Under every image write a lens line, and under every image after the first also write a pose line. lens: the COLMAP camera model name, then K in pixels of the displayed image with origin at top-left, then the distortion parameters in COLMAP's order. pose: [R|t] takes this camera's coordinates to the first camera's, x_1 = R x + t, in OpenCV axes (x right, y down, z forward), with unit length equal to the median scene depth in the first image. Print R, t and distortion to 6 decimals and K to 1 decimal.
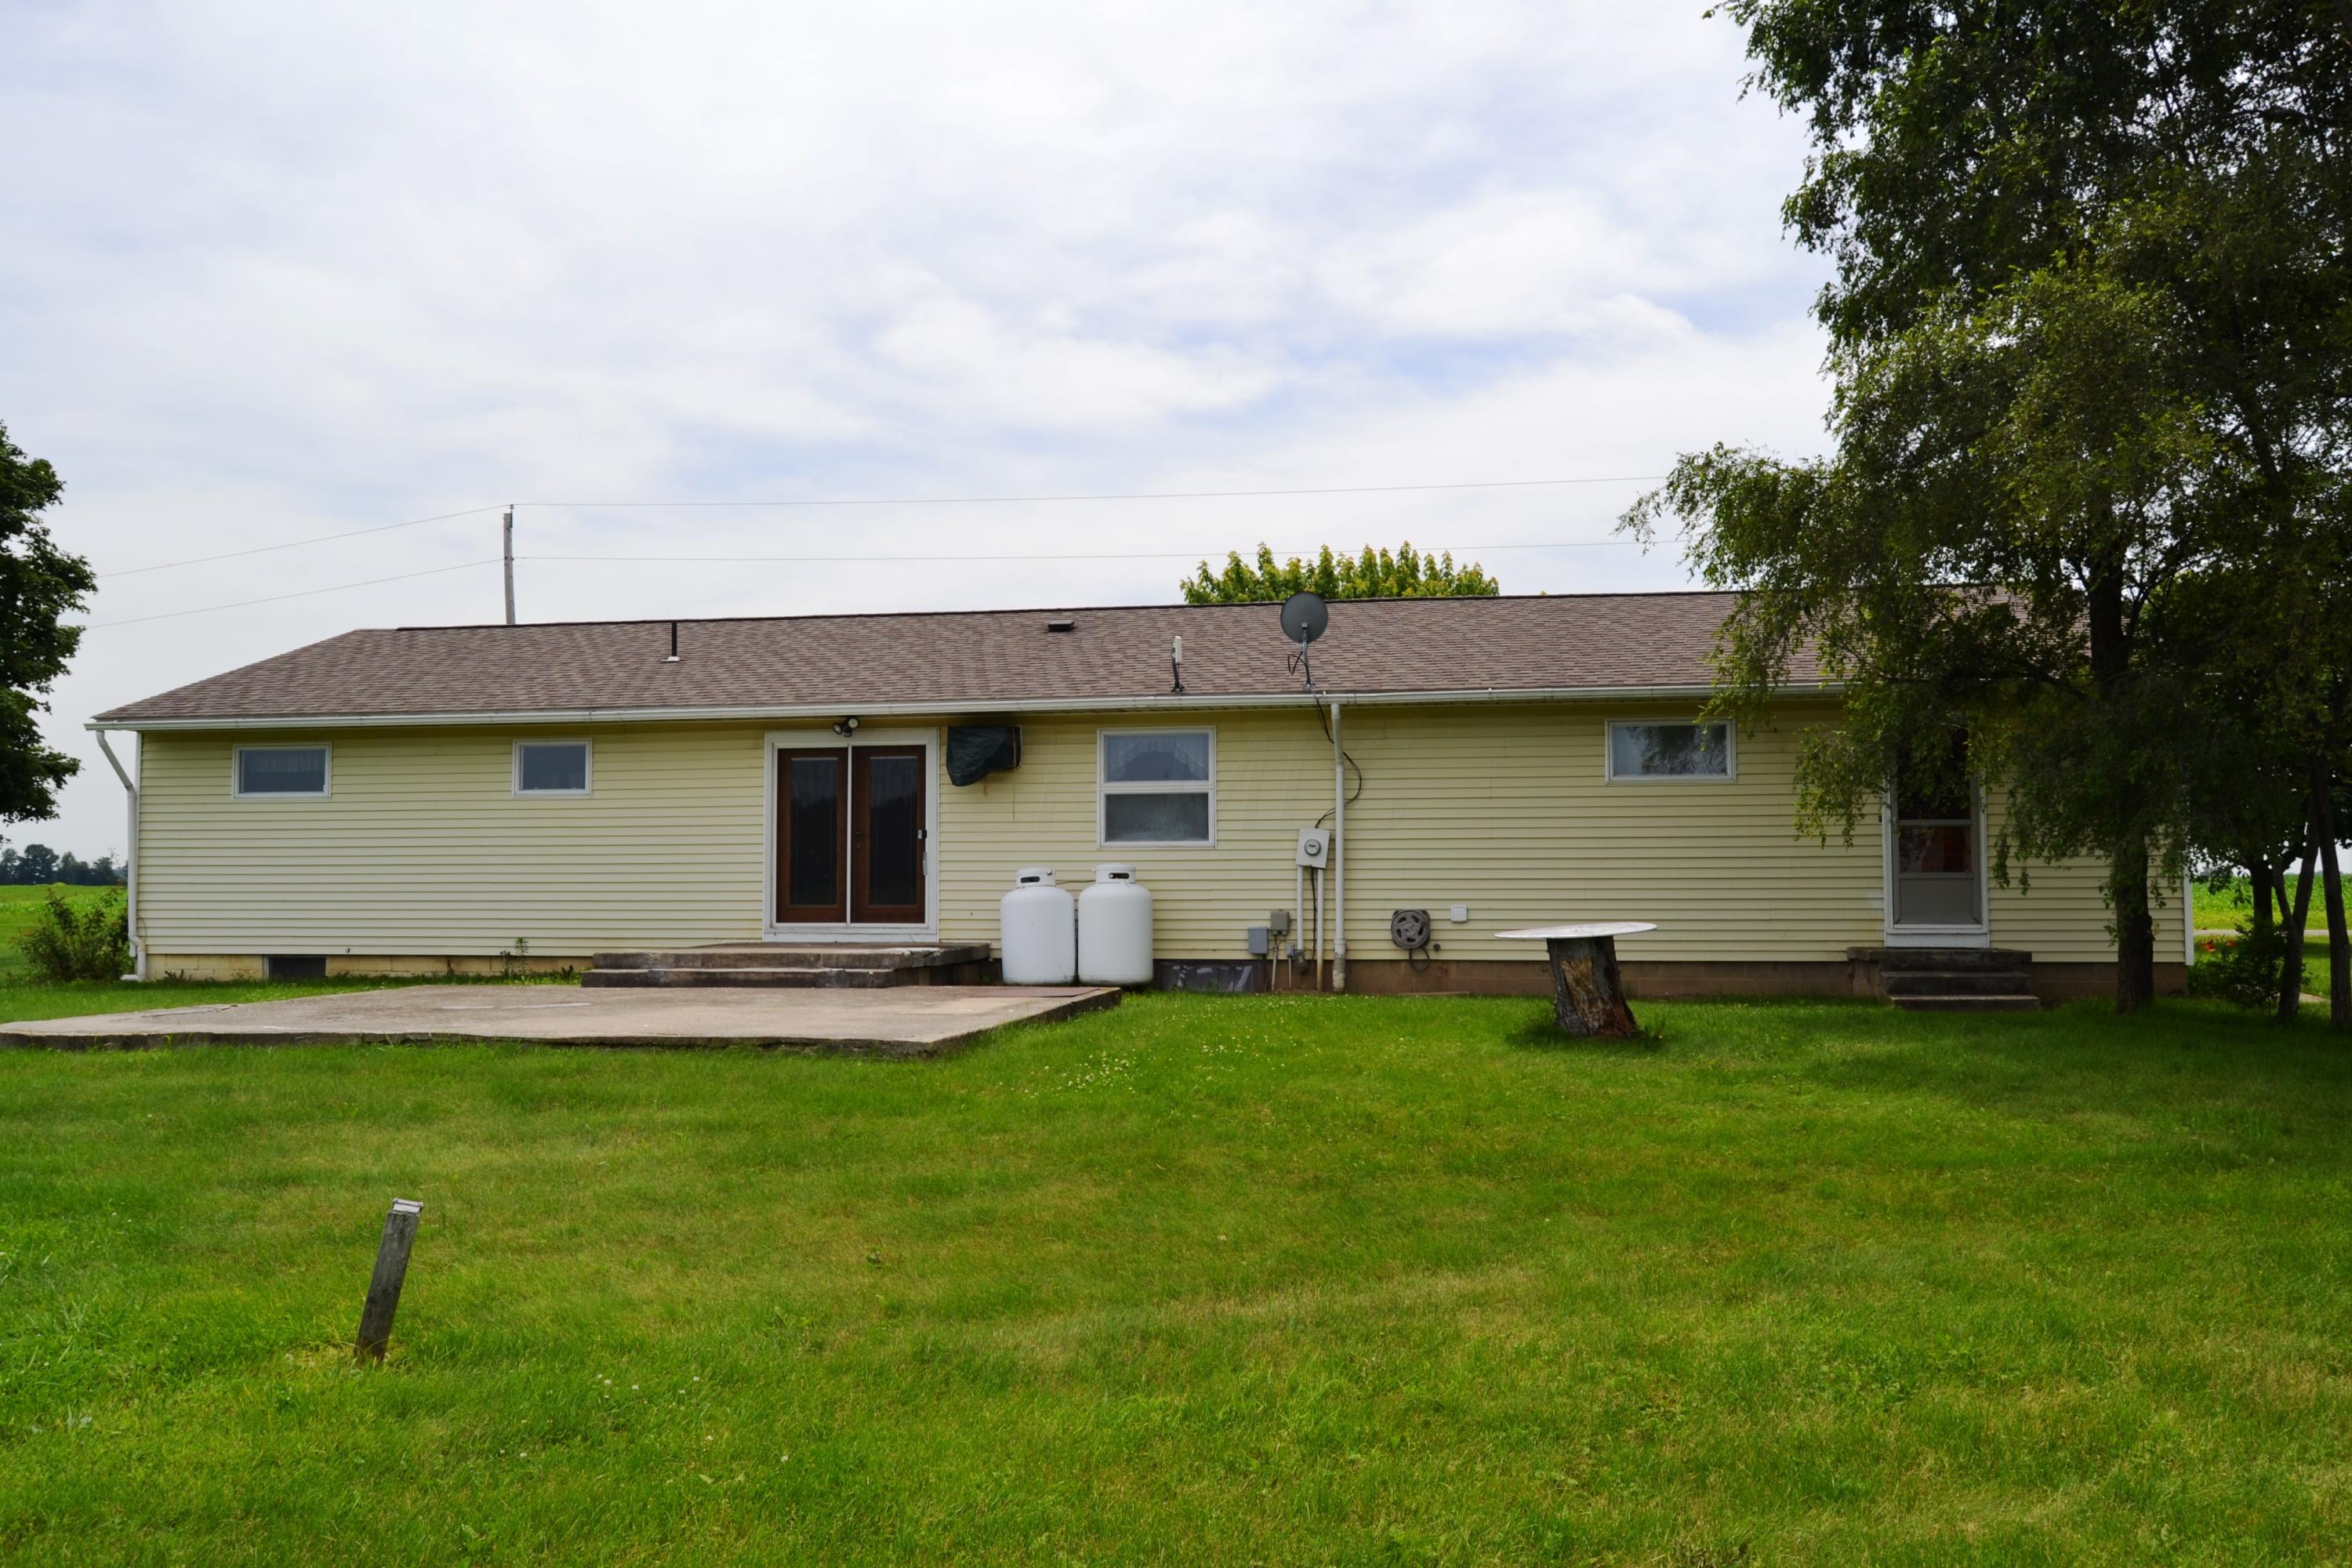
lens RADIAL K [[1833.7, 0, 1182.1], [0, 1833.7, 782.4], [0, 0, 1]] dist [-0.031557, 0.006337]
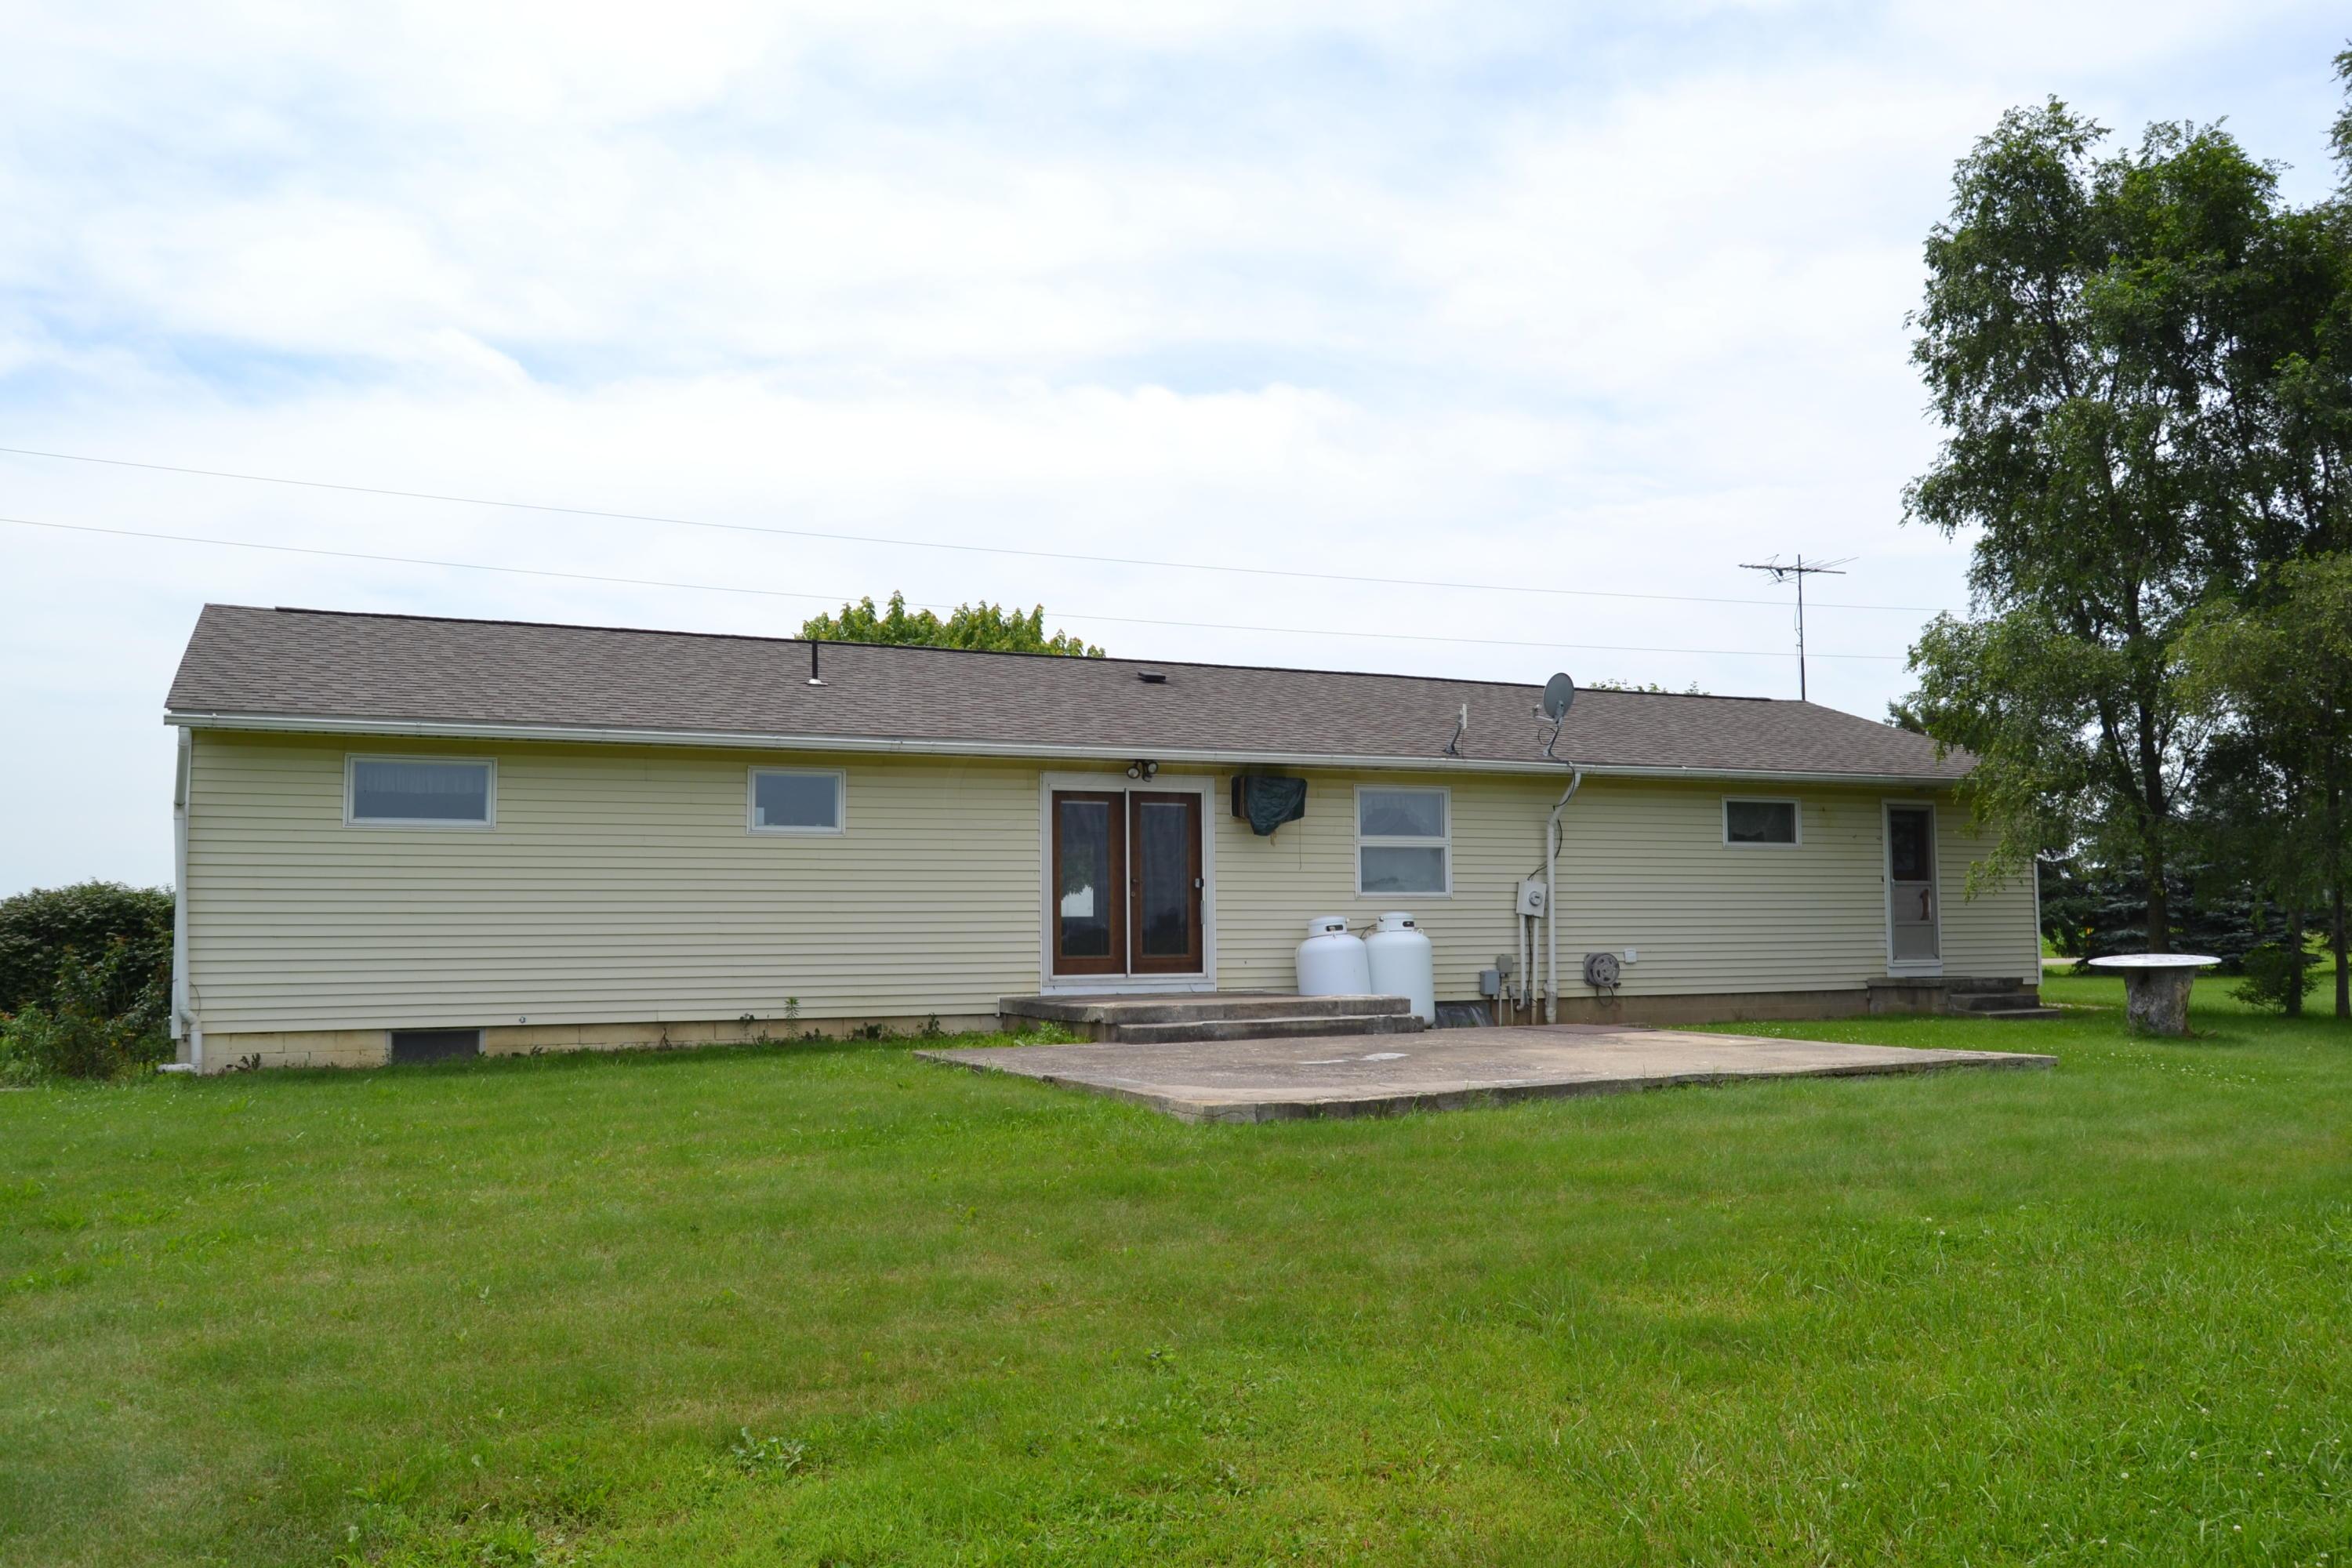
lens RADIAL K [[1833.7, 0, 1182.1], [0, 1833.7, 782.4], [0, 0, 1]] dist [-0.031557, 0.006337]
pose [[0.822177, 0.042670, 0.567630, -0.722454], [-0.026192, 0.998966, -0.037158, 0.011165], [-0.568629, 0.015683, 0.822445, 0.189227]]
